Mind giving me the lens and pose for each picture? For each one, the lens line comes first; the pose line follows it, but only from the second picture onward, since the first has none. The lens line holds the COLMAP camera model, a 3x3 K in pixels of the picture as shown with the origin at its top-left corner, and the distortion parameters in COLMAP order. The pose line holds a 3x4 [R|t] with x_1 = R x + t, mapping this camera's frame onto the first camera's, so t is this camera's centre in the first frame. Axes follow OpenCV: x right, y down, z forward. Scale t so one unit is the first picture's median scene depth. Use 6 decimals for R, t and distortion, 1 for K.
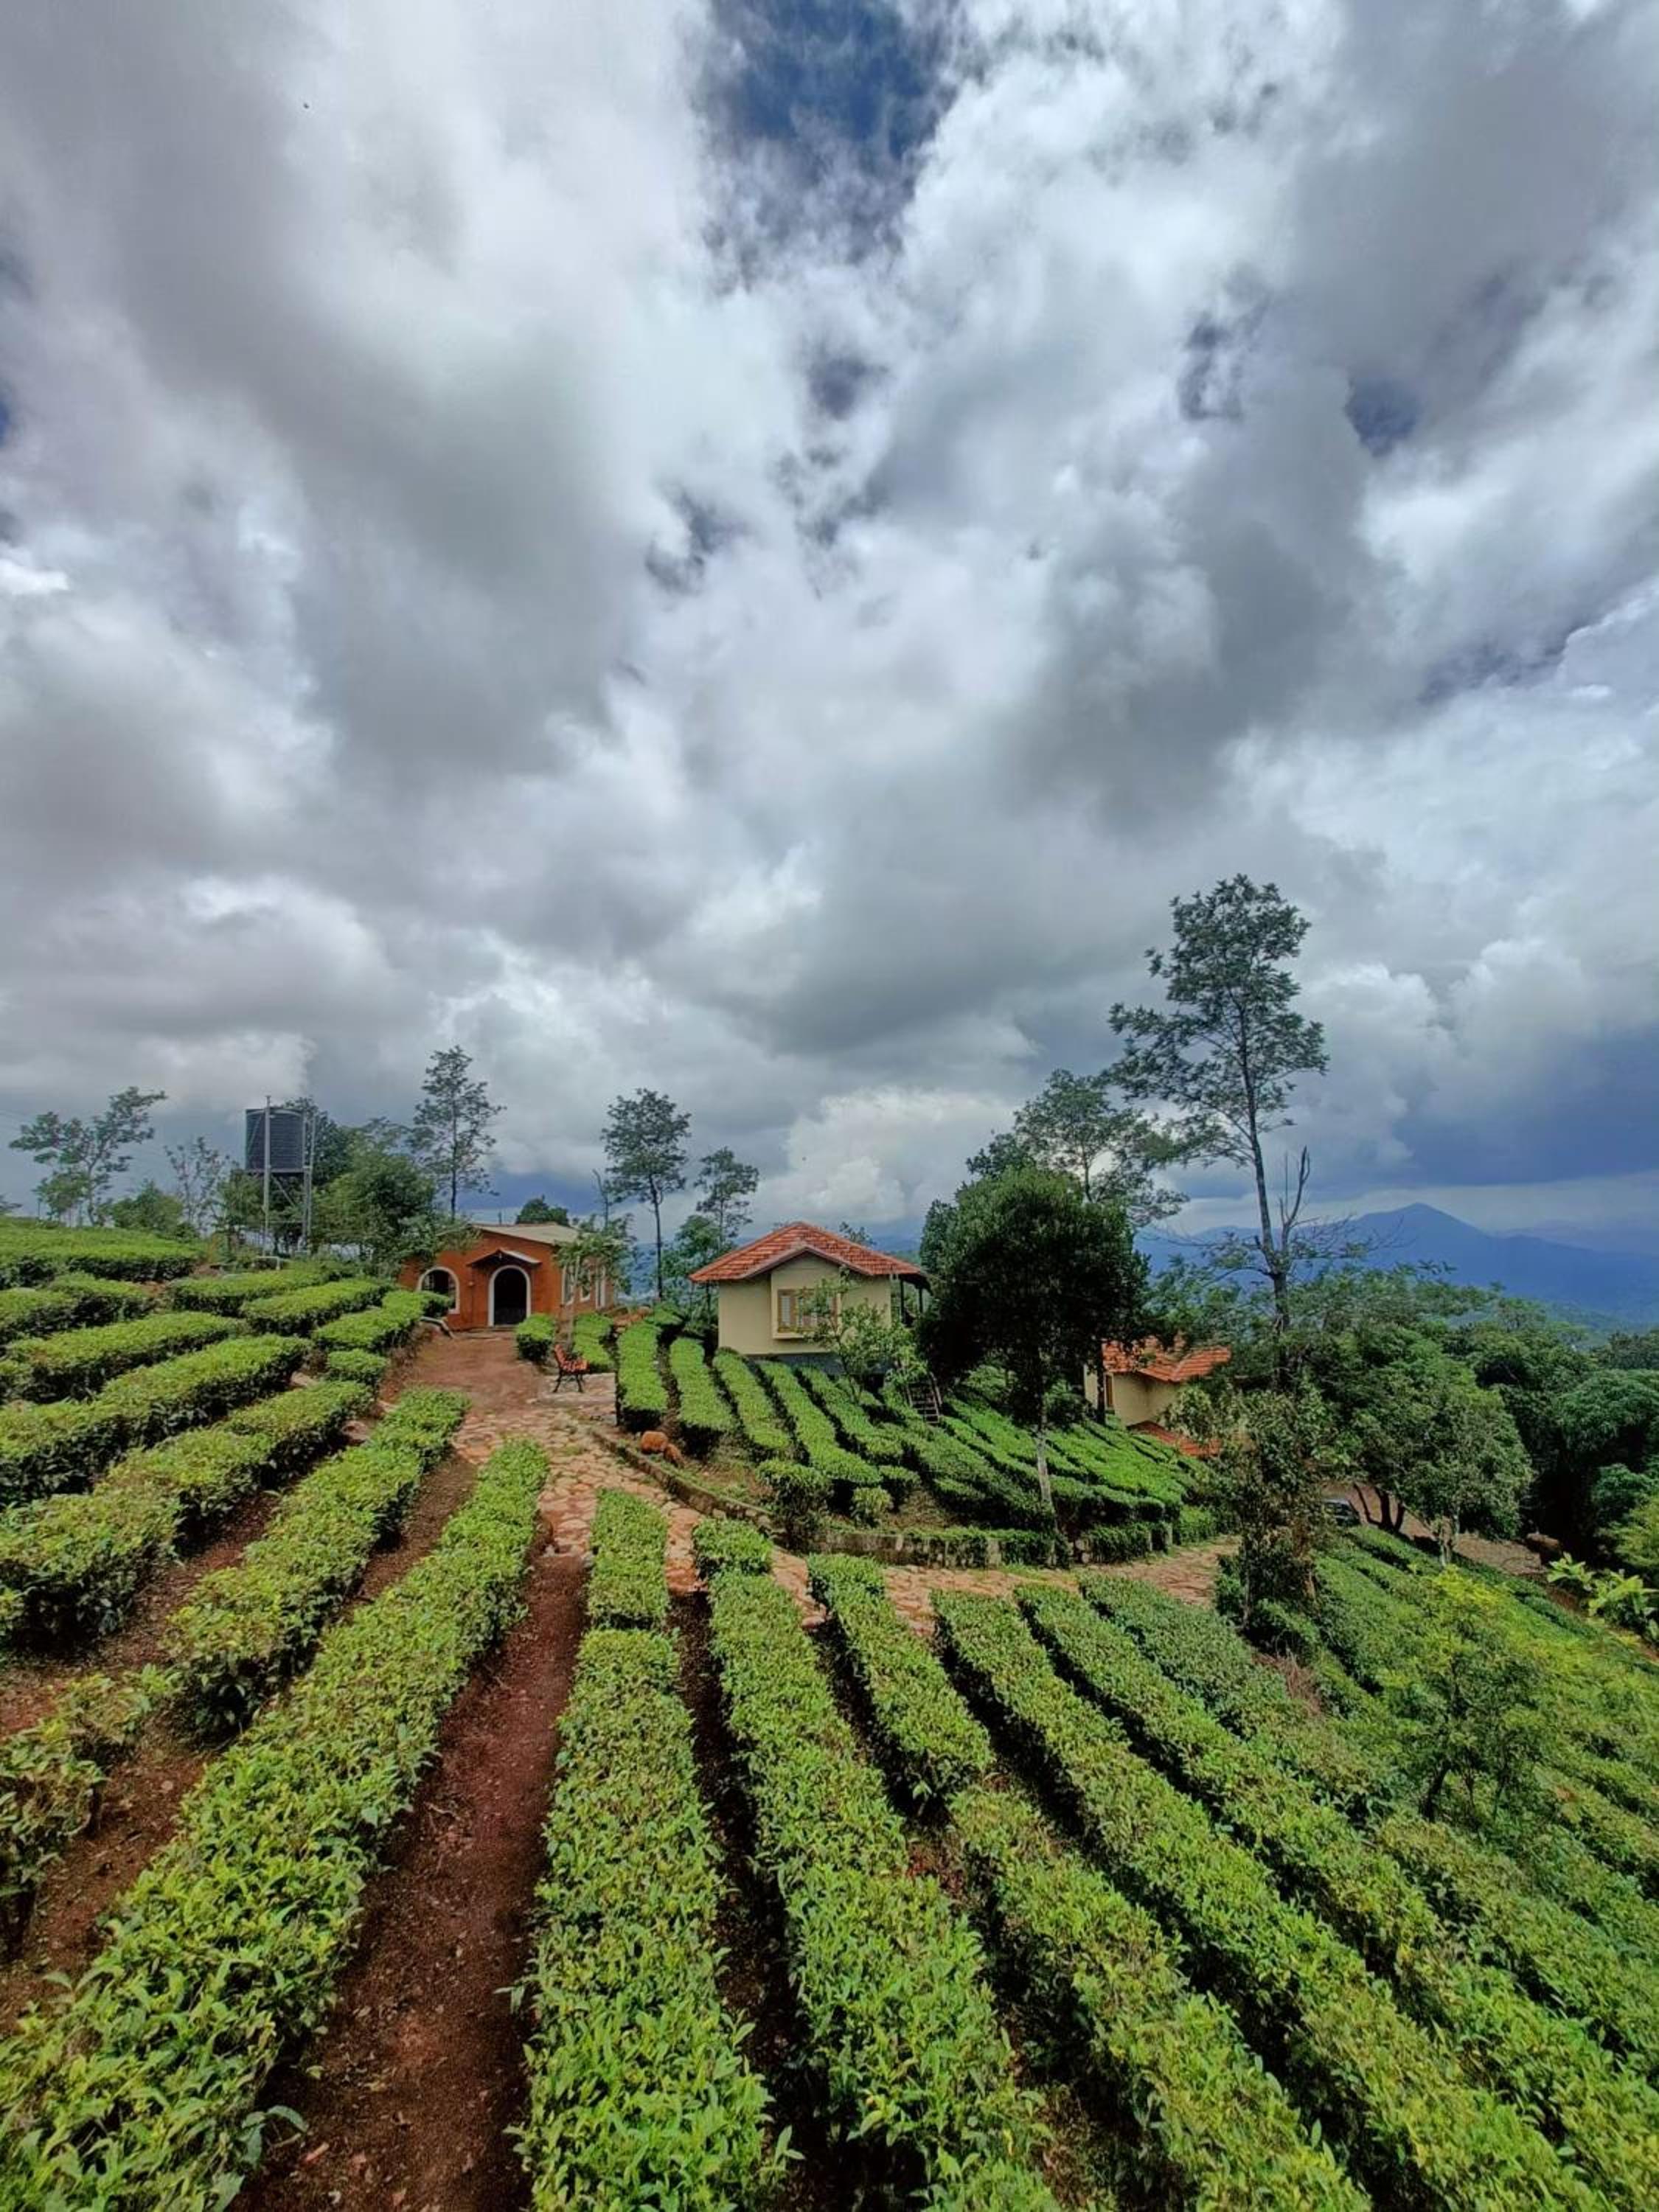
lens RADIAL K [[998.8, 0, 784.9], [0, 998.8, 1115.7], [0, 0, 1]] dist [0.029500, -0.006496]
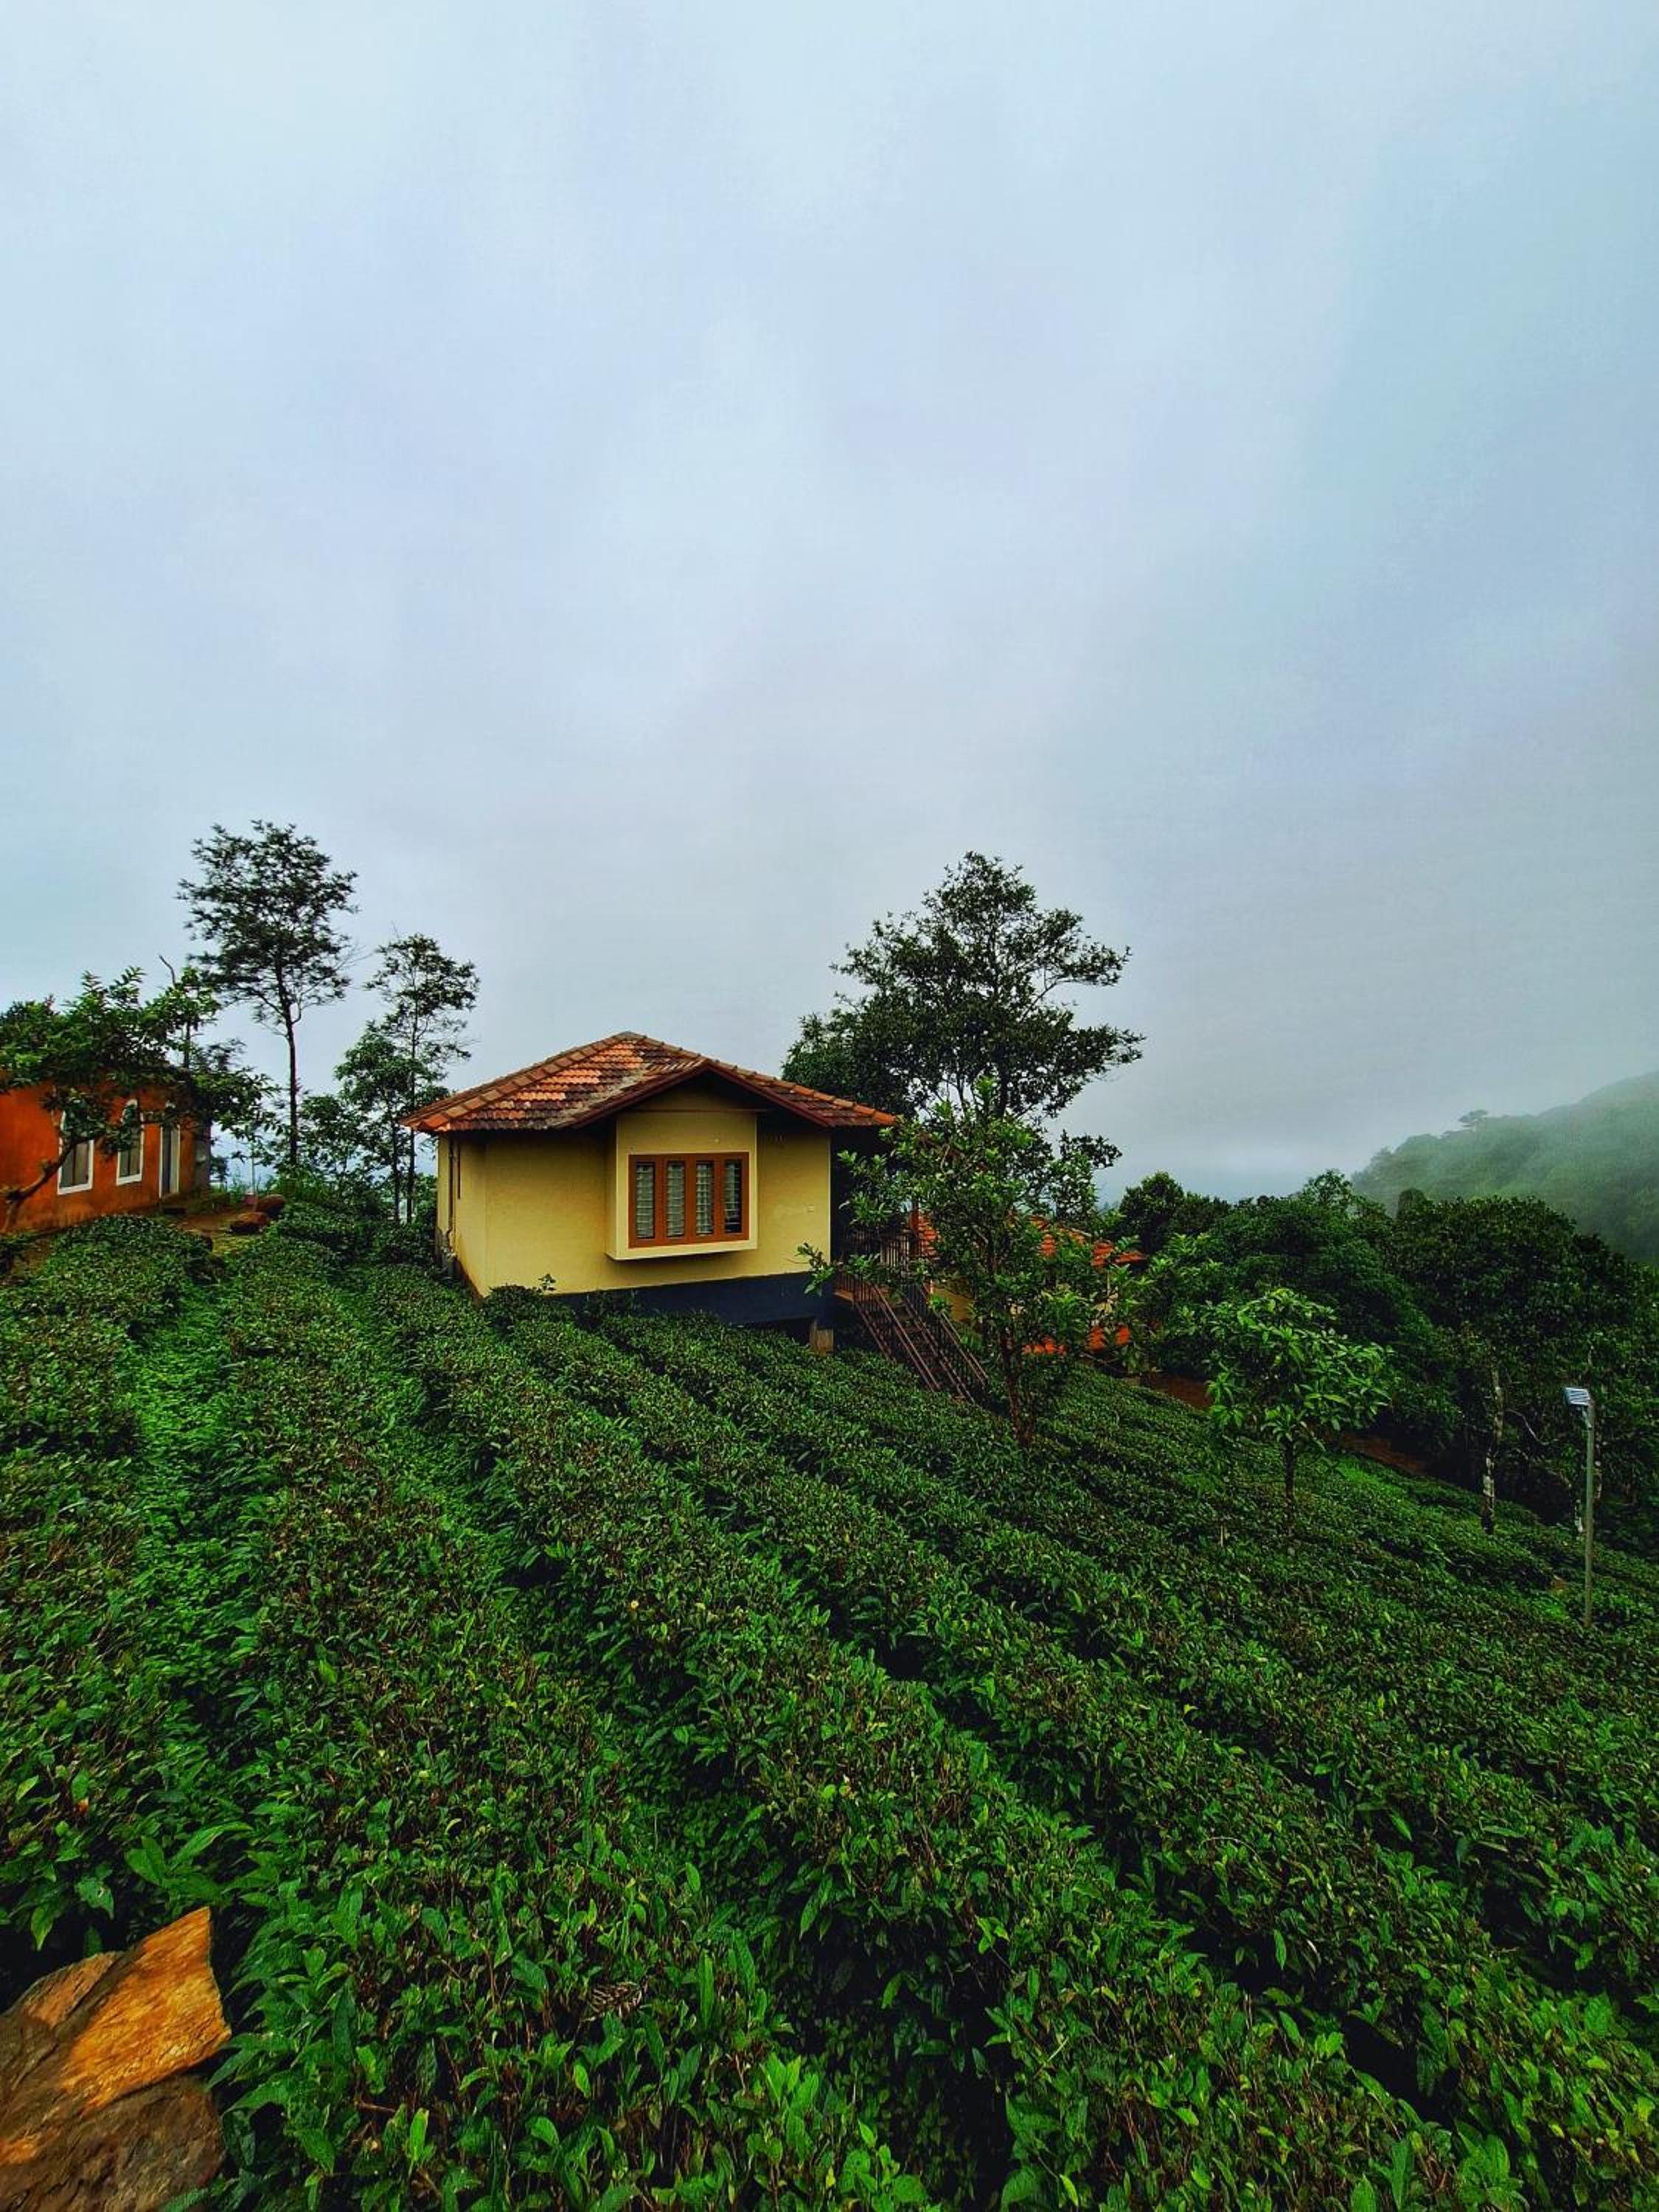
lens RADIAL K [[998.8, 0, 784.9], [0, 998.8, 1115.7], [0, 0, 1]] dist [0.029500, -0.006496]
pose [[0.926913, 0.030129, 0.374065, -0.079633], [-0.070062, 0.993140, 0.093618, 0.069442], [-0.368679, -0.112983, 0.922665, 0.344625]]
